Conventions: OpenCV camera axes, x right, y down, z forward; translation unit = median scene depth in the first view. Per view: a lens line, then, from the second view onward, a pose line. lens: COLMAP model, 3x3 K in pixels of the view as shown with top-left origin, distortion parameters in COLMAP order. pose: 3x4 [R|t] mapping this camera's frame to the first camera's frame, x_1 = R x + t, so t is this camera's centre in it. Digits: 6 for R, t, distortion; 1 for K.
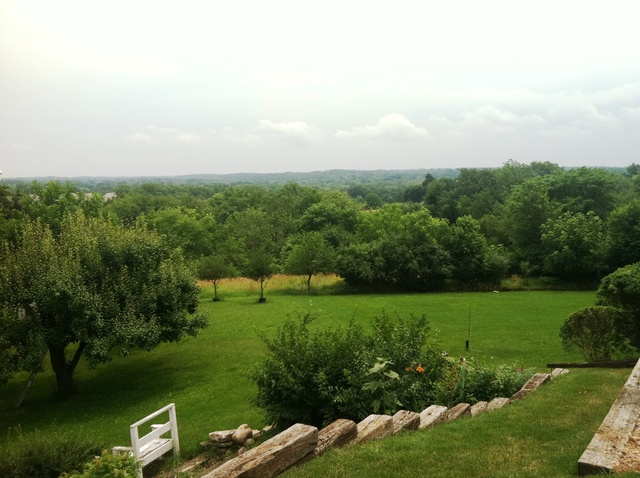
lens RADIAL K [[598.6, 0, 320.0], [0, 598.6, 239.0], [0, 0, 1]] dist [0.124690, -0.268411]
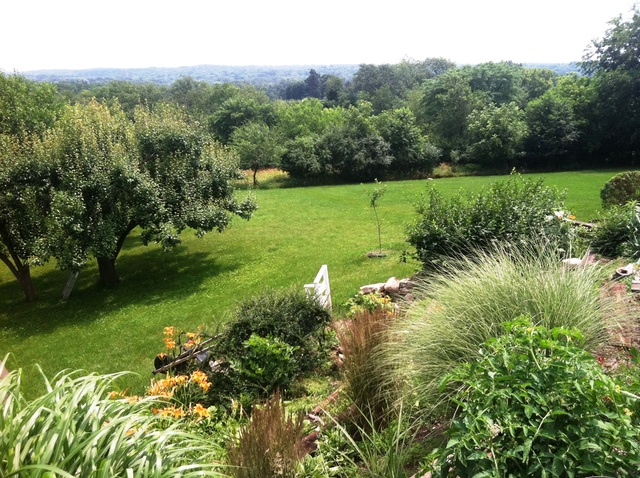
lens RADIAL K [[598.6, 0, 320.0], [0, 598.6, 239.0], [0, 0, 1]] dist [0.124690, -0.268411]
pose [[0.975431, -0.053490, 0.213713, -0.137935], [0.018068, 0.986232, 0.164378, 0.011840], [-0.219563, -0.156478, 0.962968, -0.016650]]
